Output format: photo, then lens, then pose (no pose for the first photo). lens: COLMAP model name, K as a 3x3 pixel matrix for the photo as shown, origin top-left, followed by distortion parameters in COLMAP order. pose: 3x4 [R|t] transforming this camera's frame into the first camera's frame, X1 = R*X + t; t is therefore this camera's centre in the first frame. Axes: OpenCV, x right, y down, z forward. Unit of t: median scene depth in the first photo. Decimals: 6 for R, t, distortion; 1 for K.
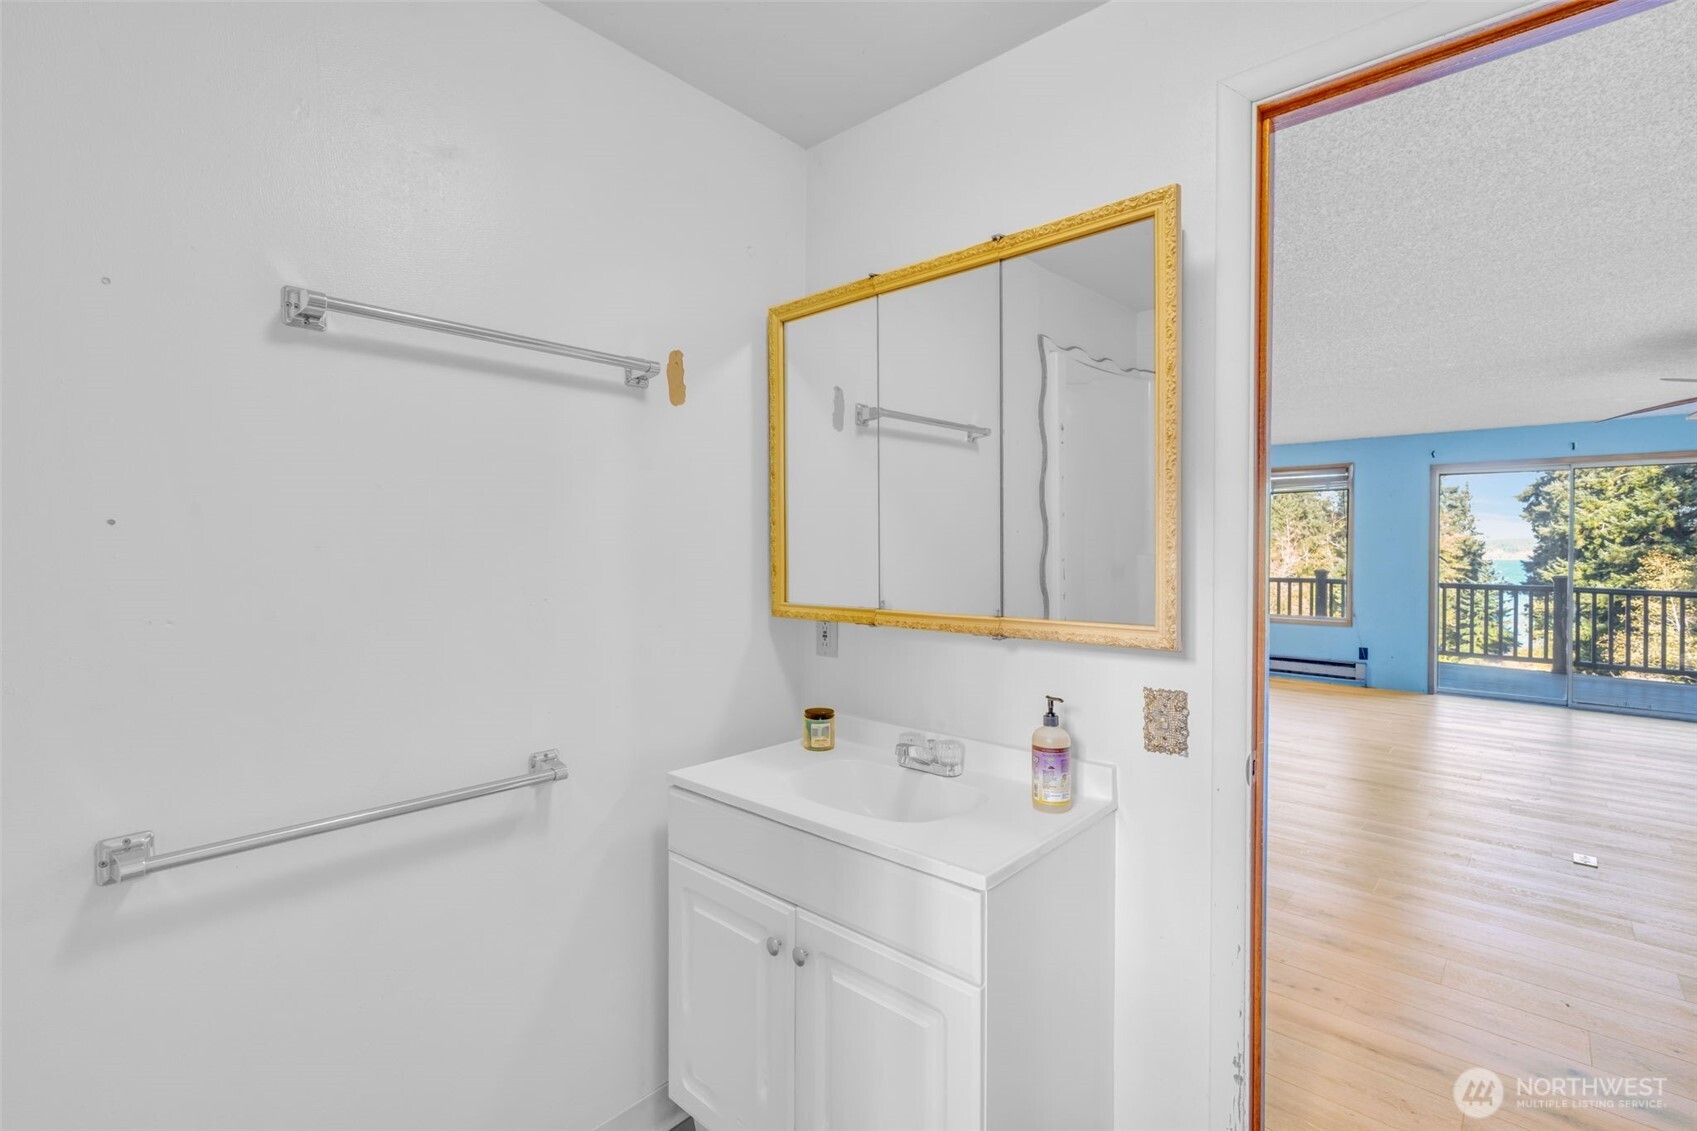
lens RADIAL K [[747.2, 0, 841.4], [0, 747.2, 552.5], [0, 0, 1]] dist [-0.002369, -0.000258]
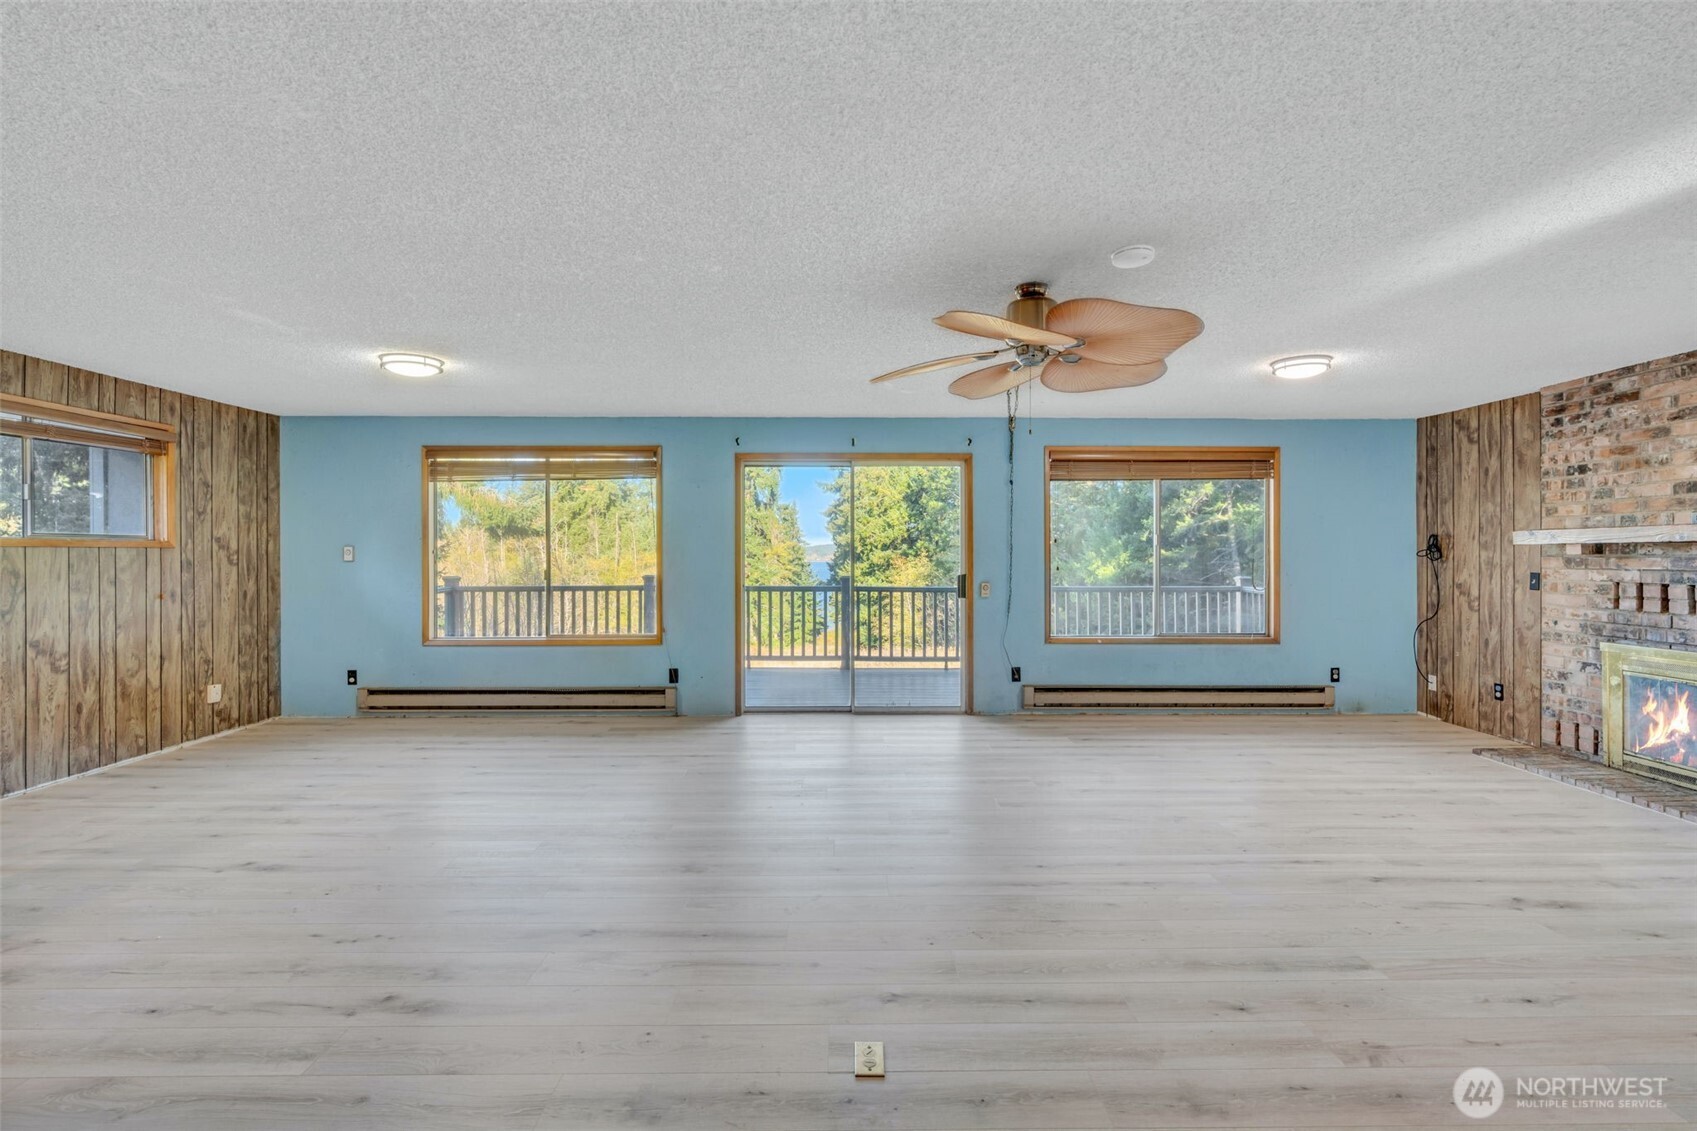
lens RADIAL K [[765.9, 0, 858.6], [0, 765.9, 555.5], [0, 0, 1]] dist [0.001692, -0.002717]
pose [[0.711093, -0.006071, 0.703072, 0.180955], [0.009675, 0.999953, -0.001151, 0.003298], [-0.703031, 0.007621, 0.711118, 0.181866]]
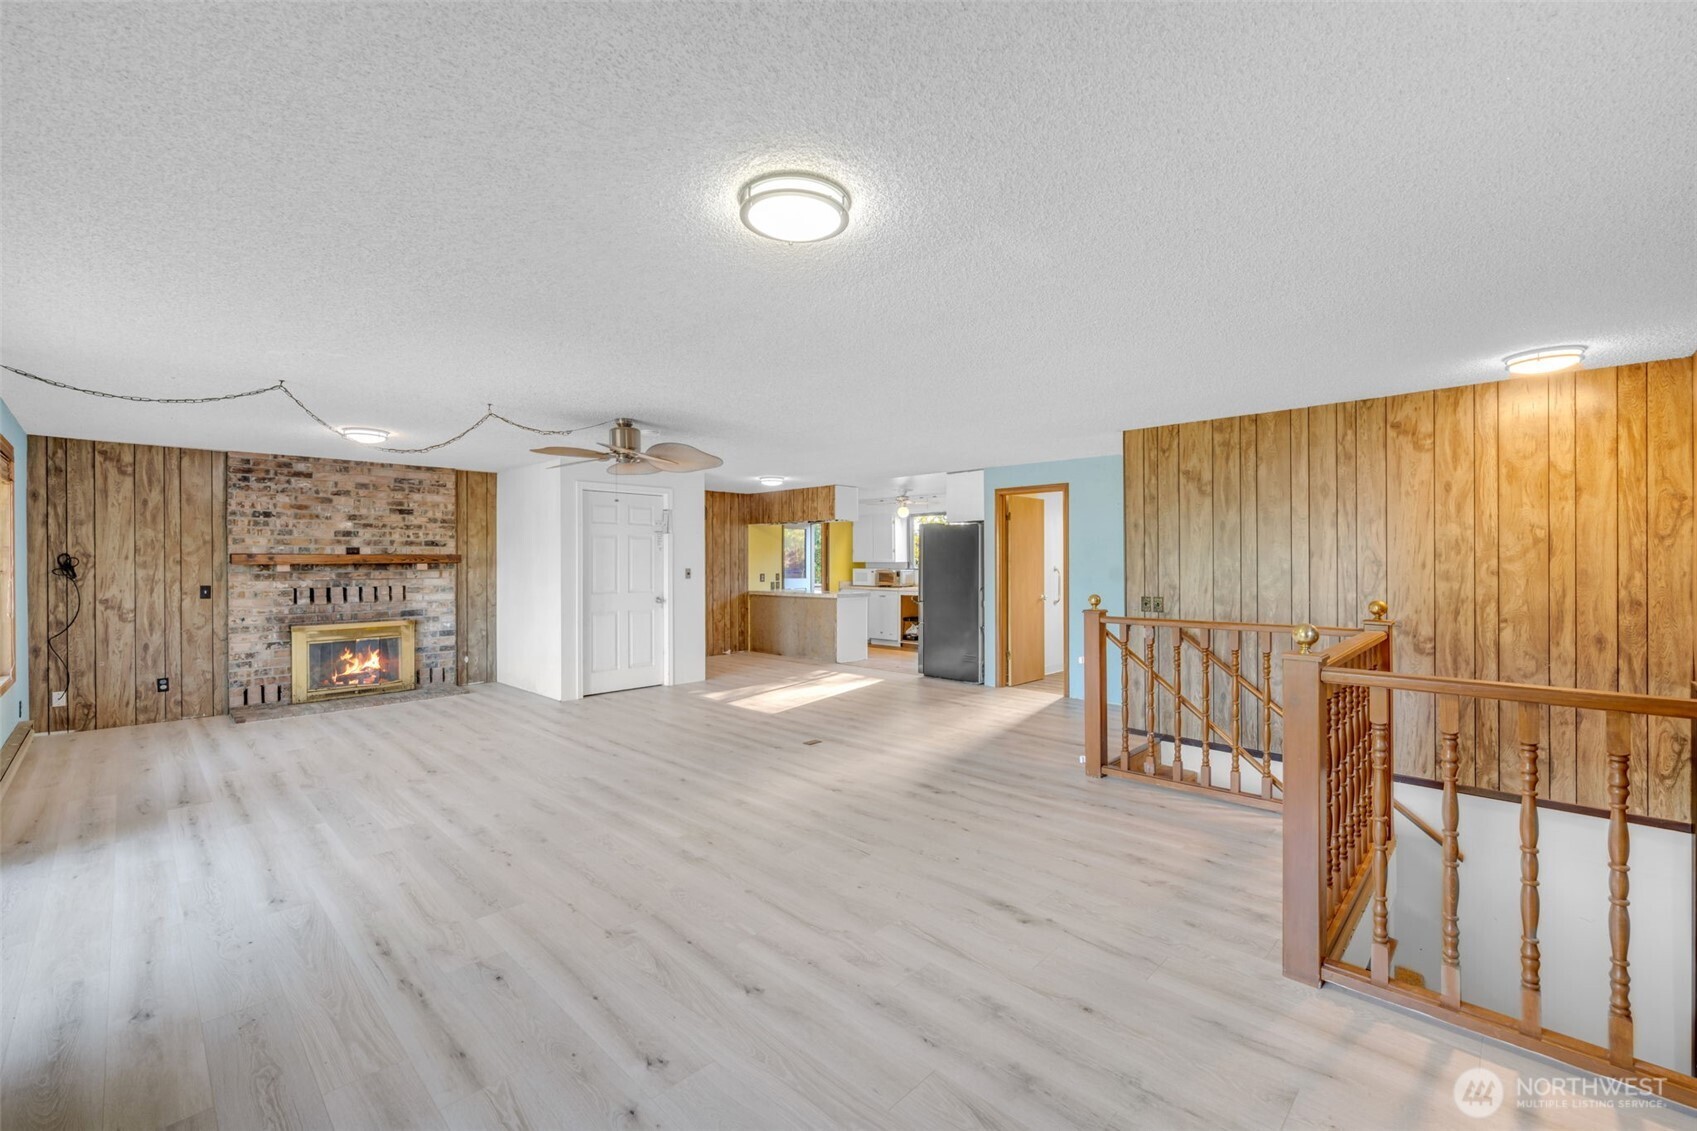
lens RADIAL K [[679.3, 0, 840.7], [0, 679.3, 562.8], [0, 0, 1]] dist [-0.001807, -0.000461]
pose [[-0.999556, -0.001086, 0.029786, 0.285675], [-0.000750, 0.999936, 0.011306, -0.009550], [-0.029796, 0.011278, -0.999492, 0.845591]]
